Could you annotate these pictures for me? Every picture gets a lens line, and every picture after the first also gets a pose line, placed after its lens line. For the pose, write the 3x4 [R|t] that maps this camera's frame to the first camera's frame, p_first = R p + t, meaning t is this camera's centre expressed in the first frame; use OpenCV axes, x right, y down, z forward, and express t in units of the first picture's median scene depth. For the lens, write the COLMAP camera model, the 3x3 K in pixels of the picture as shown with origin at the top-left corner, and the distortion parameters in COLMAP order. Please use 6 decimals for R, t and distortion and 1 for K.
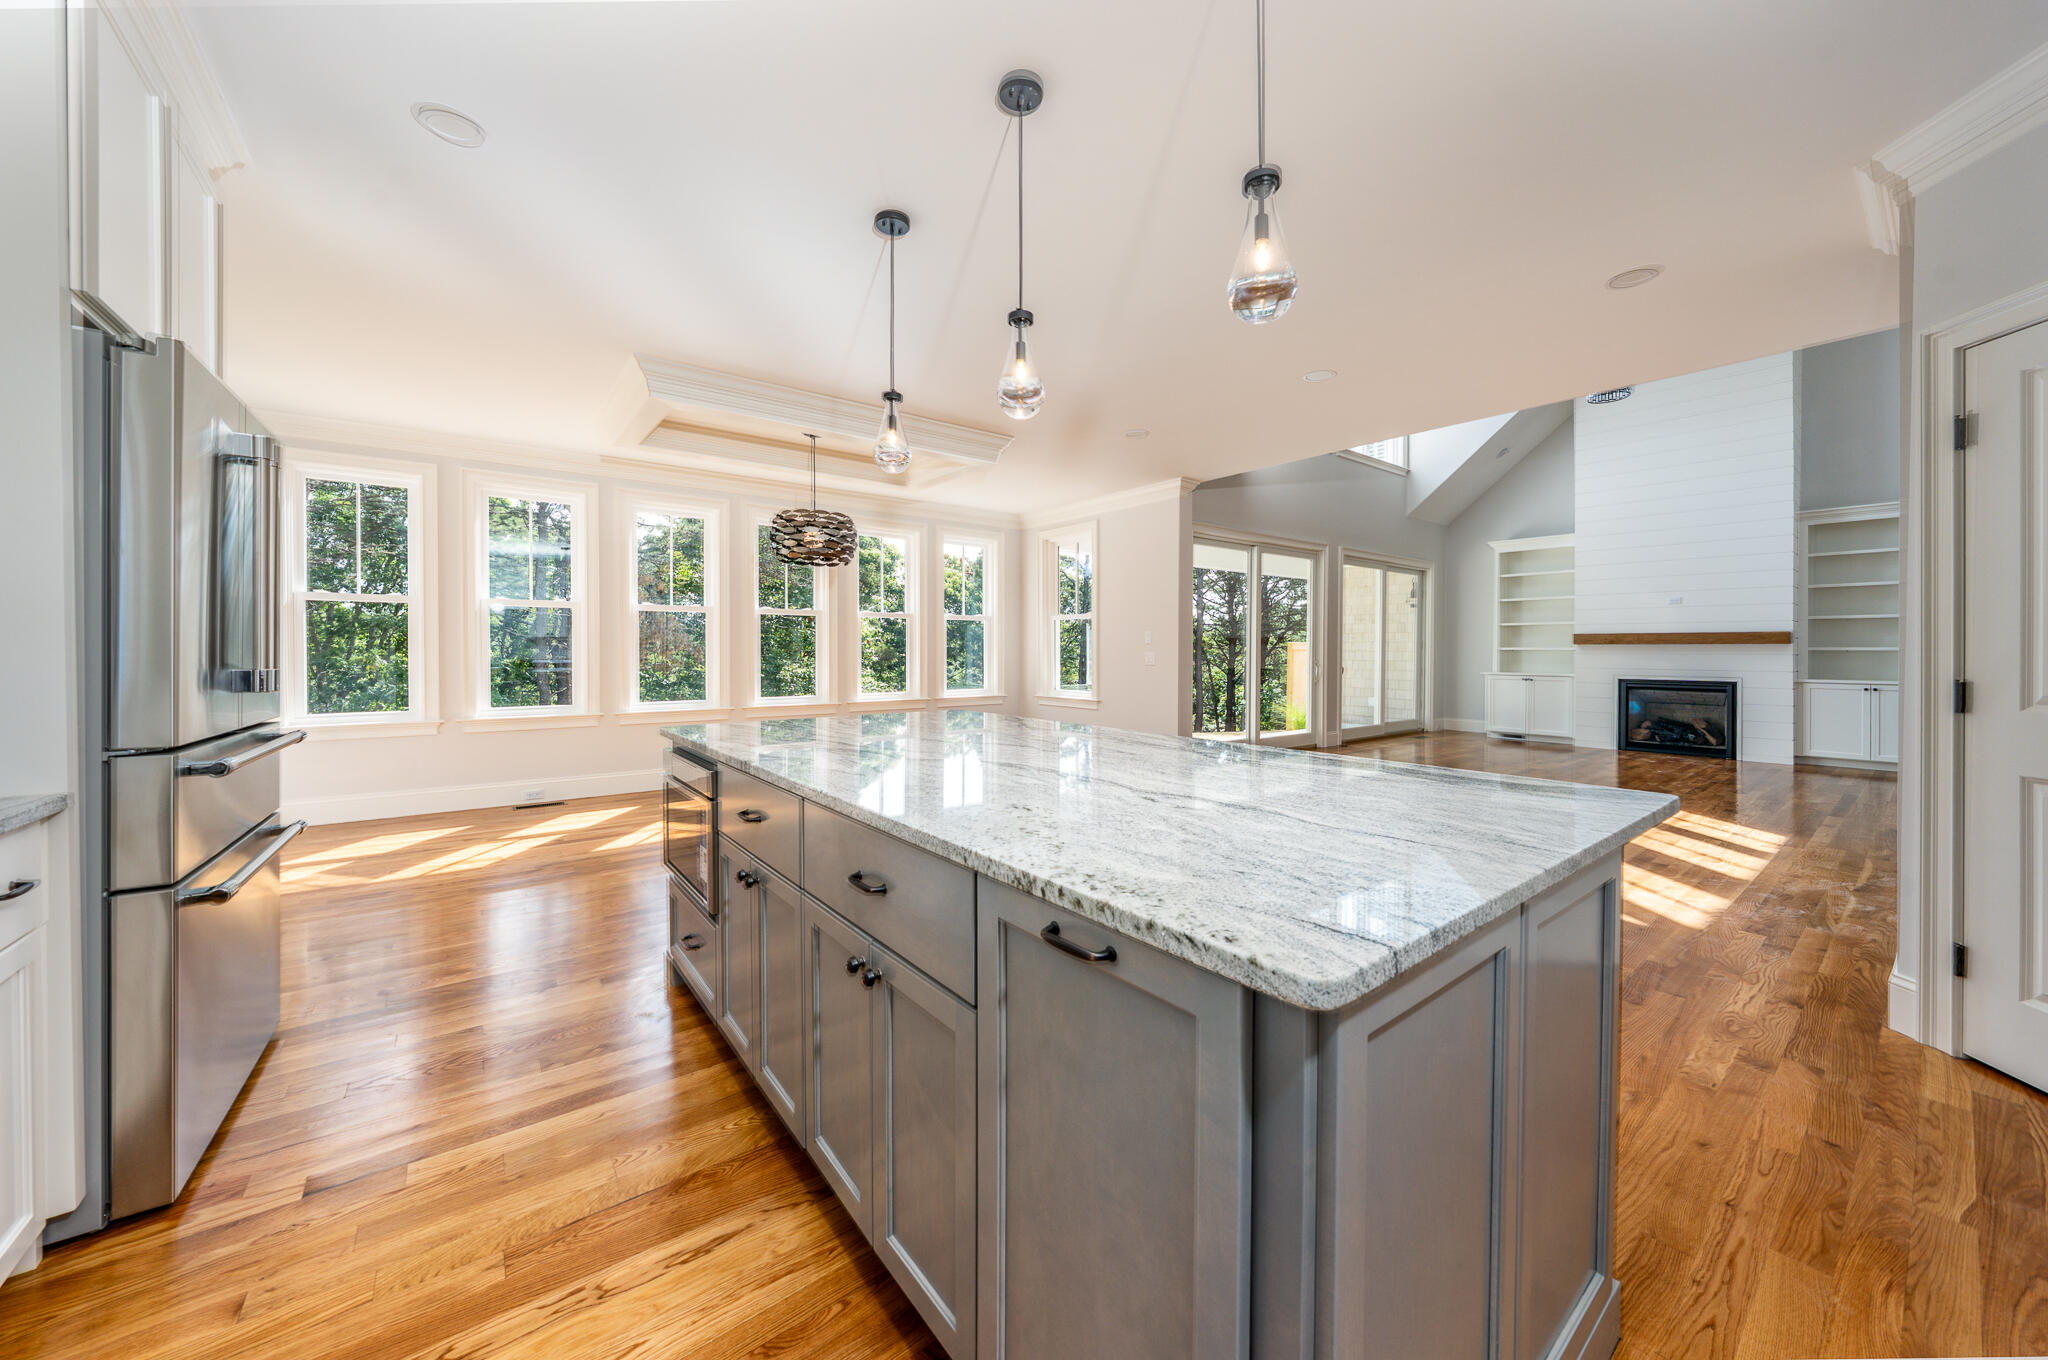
lens RADIAL K [[717.0, 0, 1020.0], [0, 717.0, 662.5], [0, 0, 1]] dist [-0.001385, -0.000136]
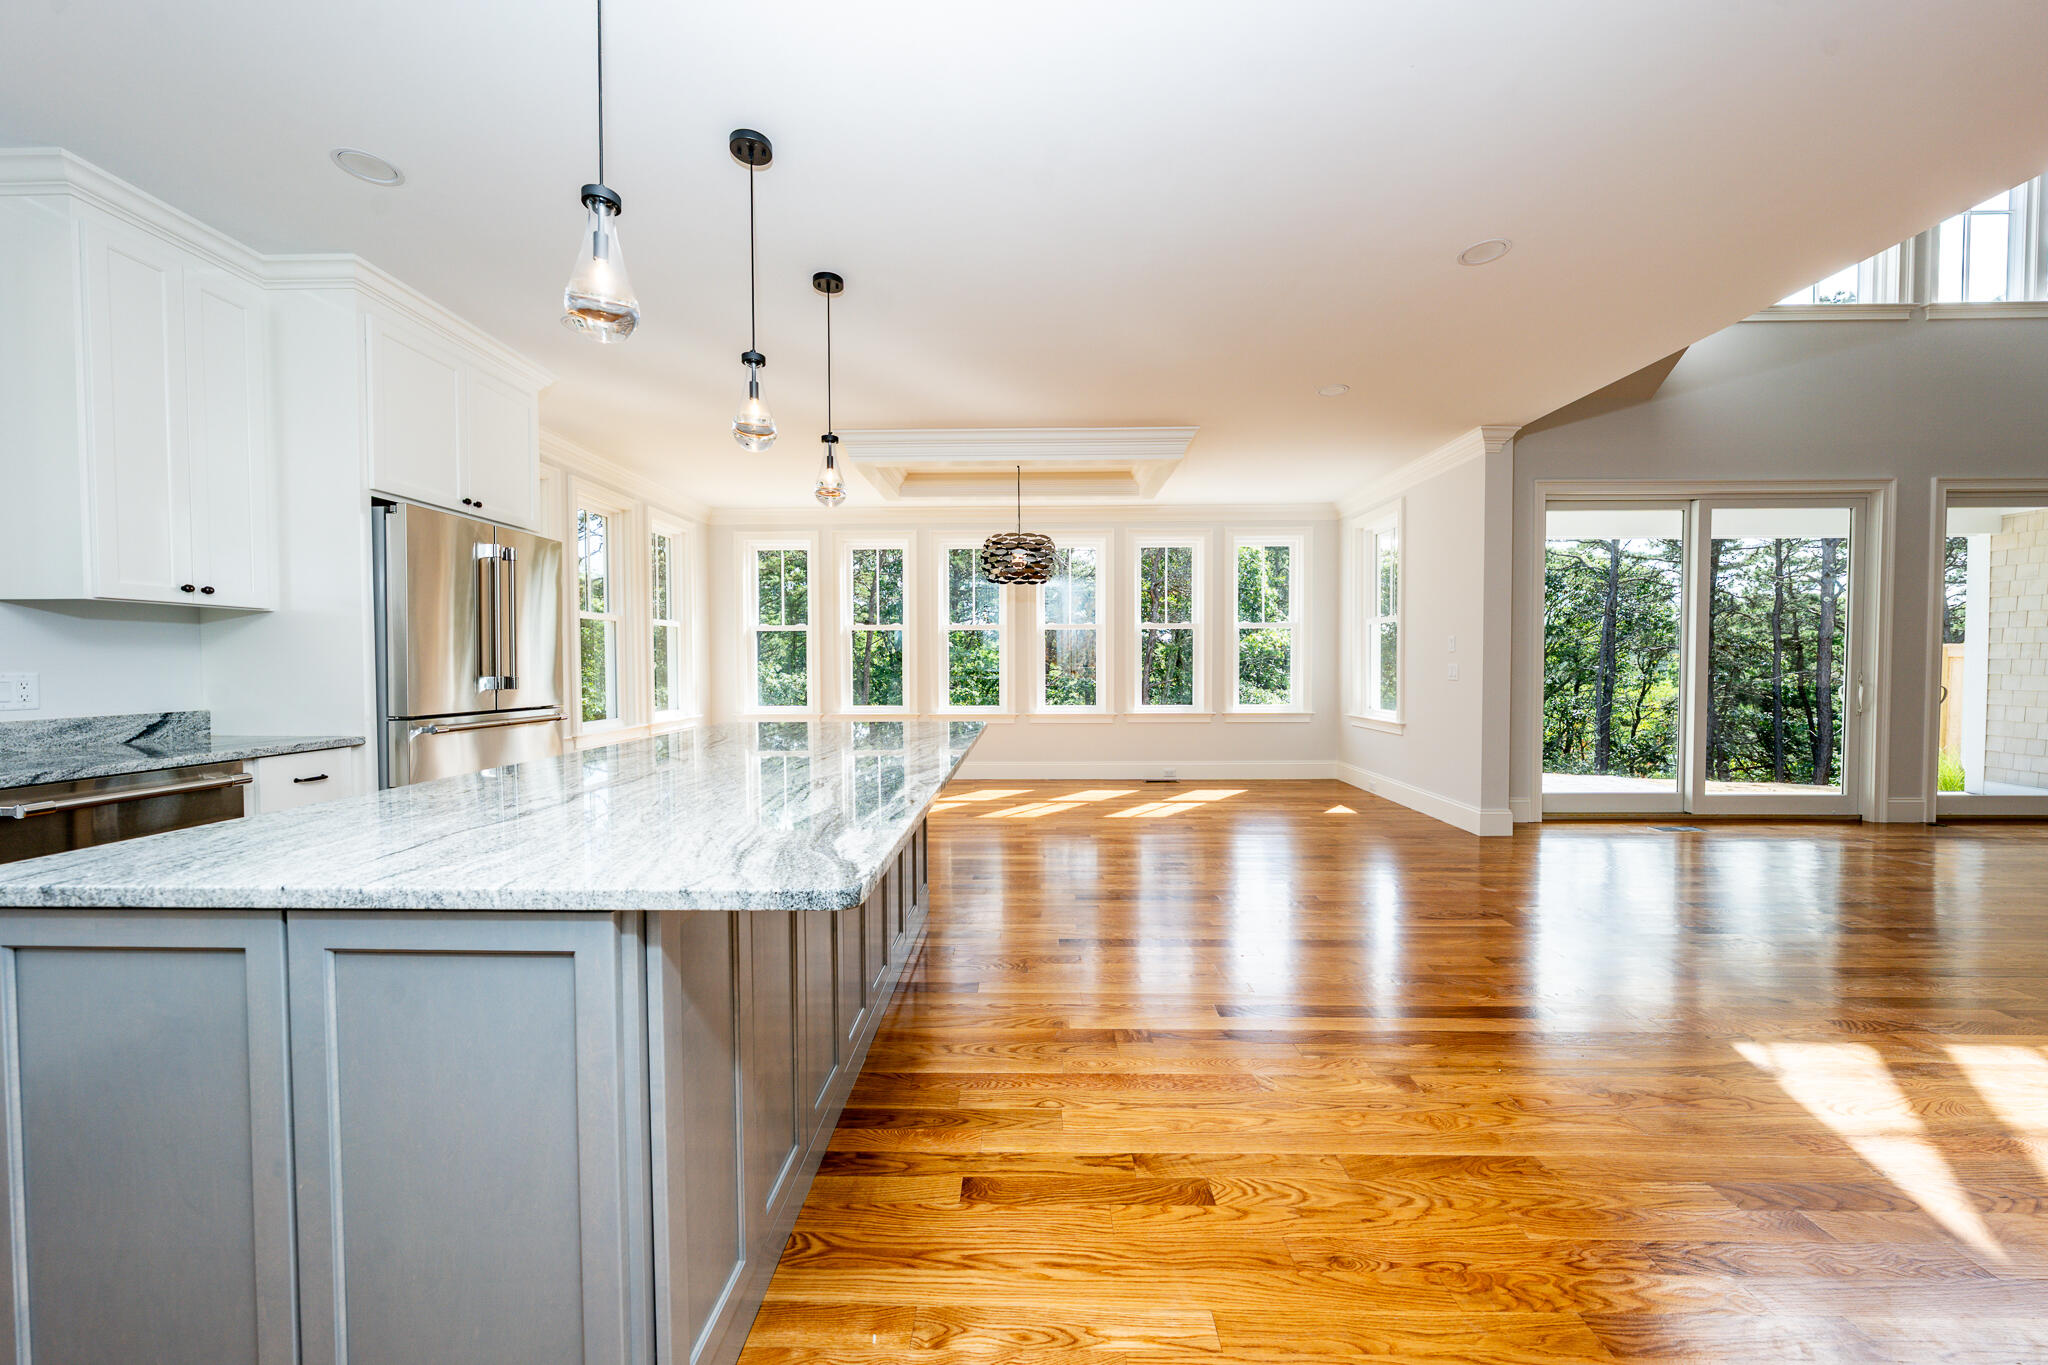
lens RADIAL K [[717.0, 0, 1020.0], [0, 717.0, 665.0], [0, 0, 1]] dist [-0.001385, -0.000136]
pose [[0.783304, -0.002280, -0.621635, 0.293451], [-0.005216, 0.999934, -0.010240, -0.001208], [0.621617, 0.011264, 0.783240, 0.118444]]
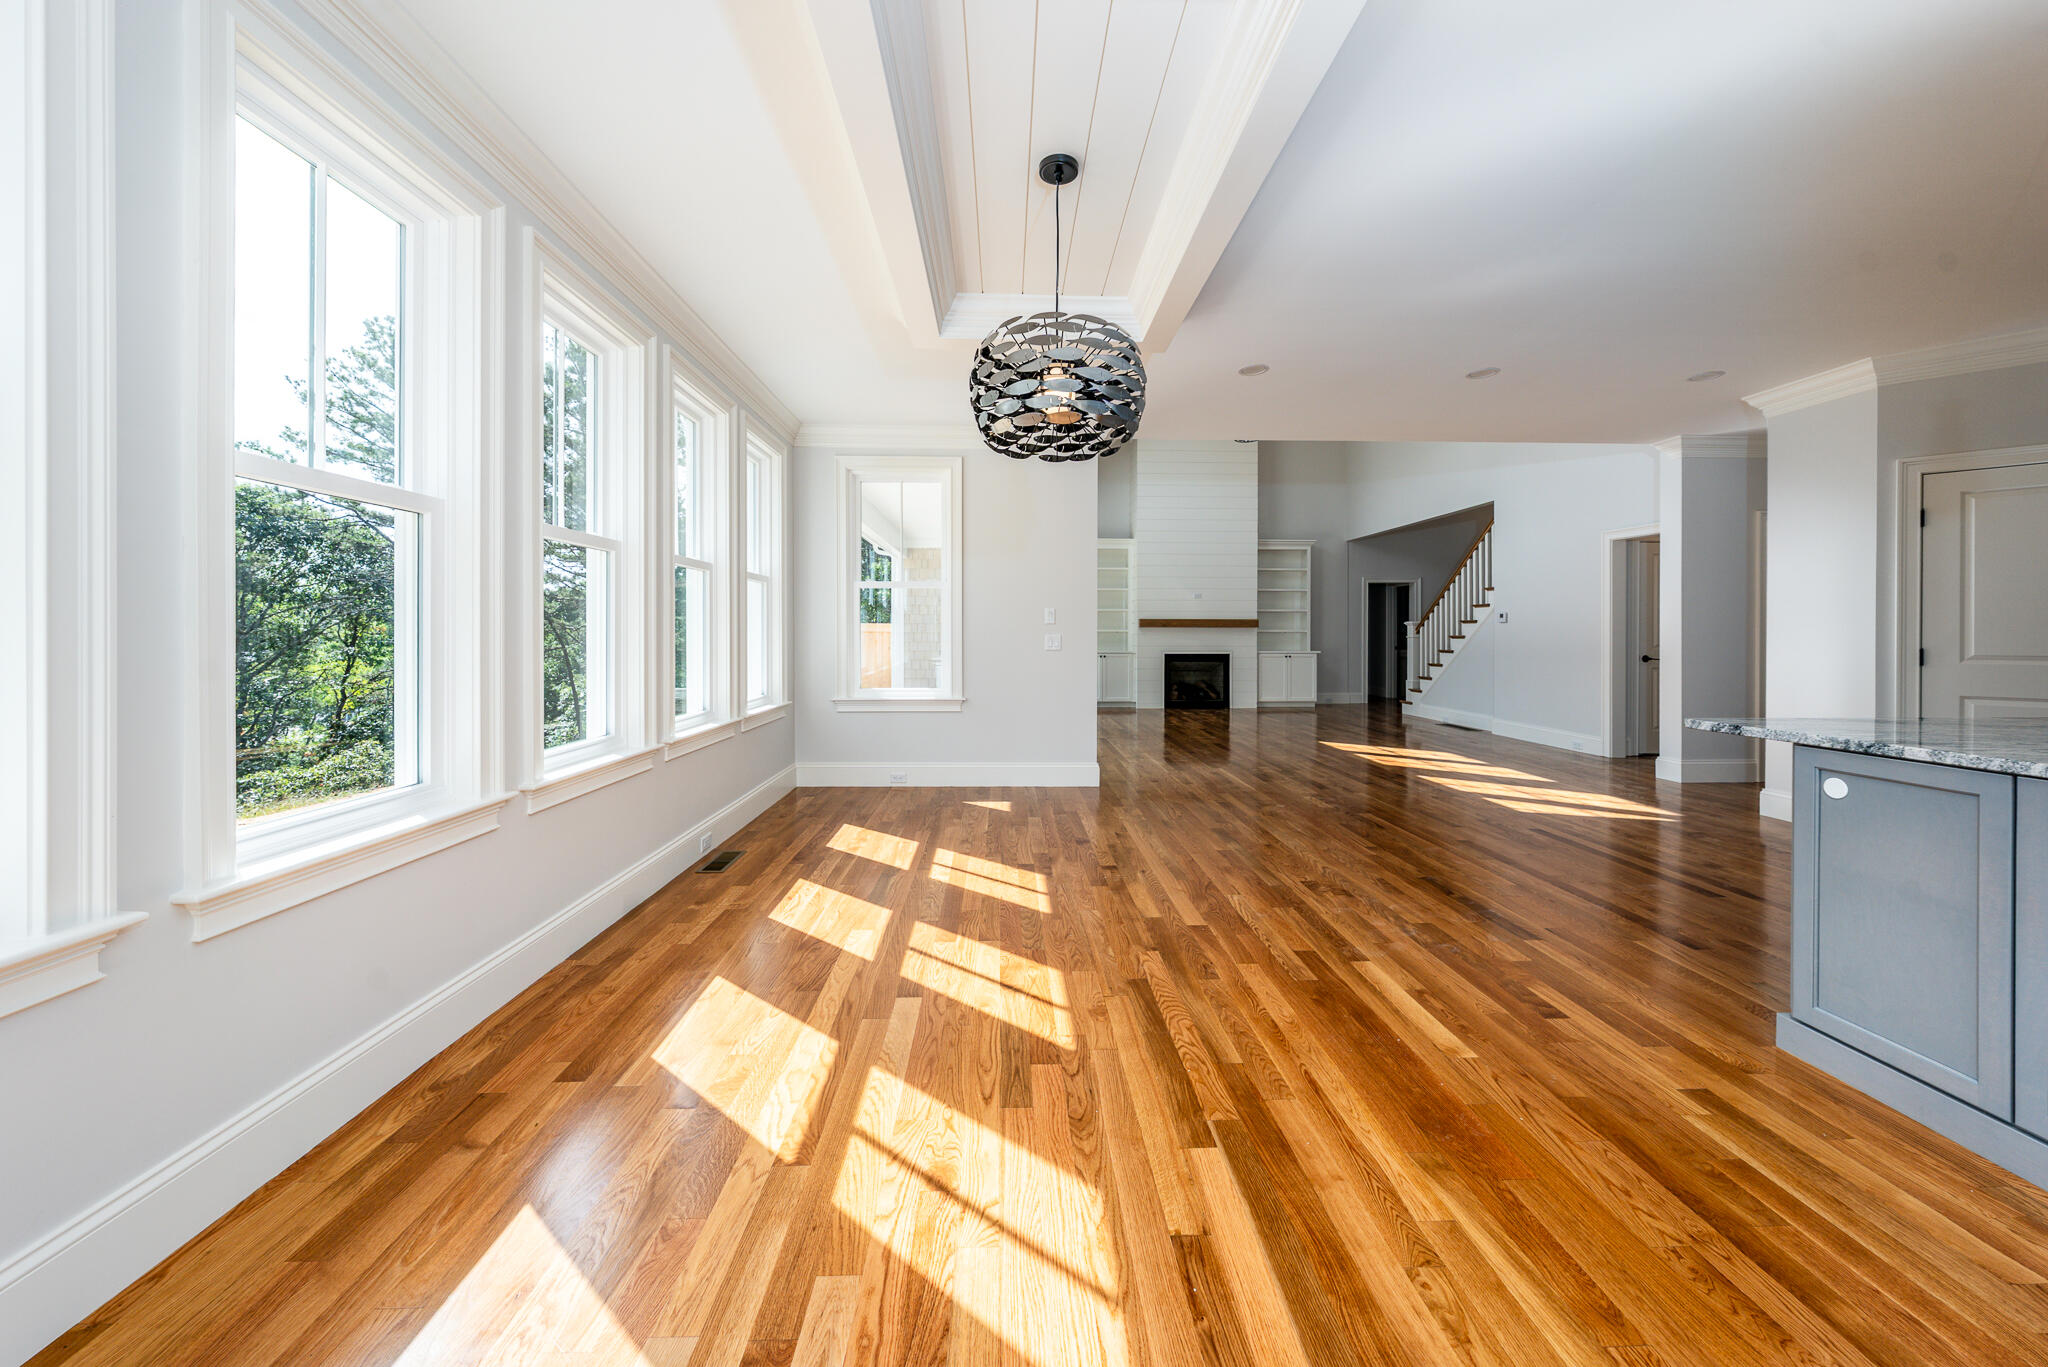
lens RADIAL K [[745.4, 0, 1026.1], [0, 745.4, 636.7], [0, 0, 1]] dist [-0.000638, -0.000065]
pose [[0.580419, -0.004585, 0.814305, -0.465351], [0.012746, 0.999913, -0.003454, -0.007876], [-0.814218, 0.012384, 0.580427, 0.490499]]
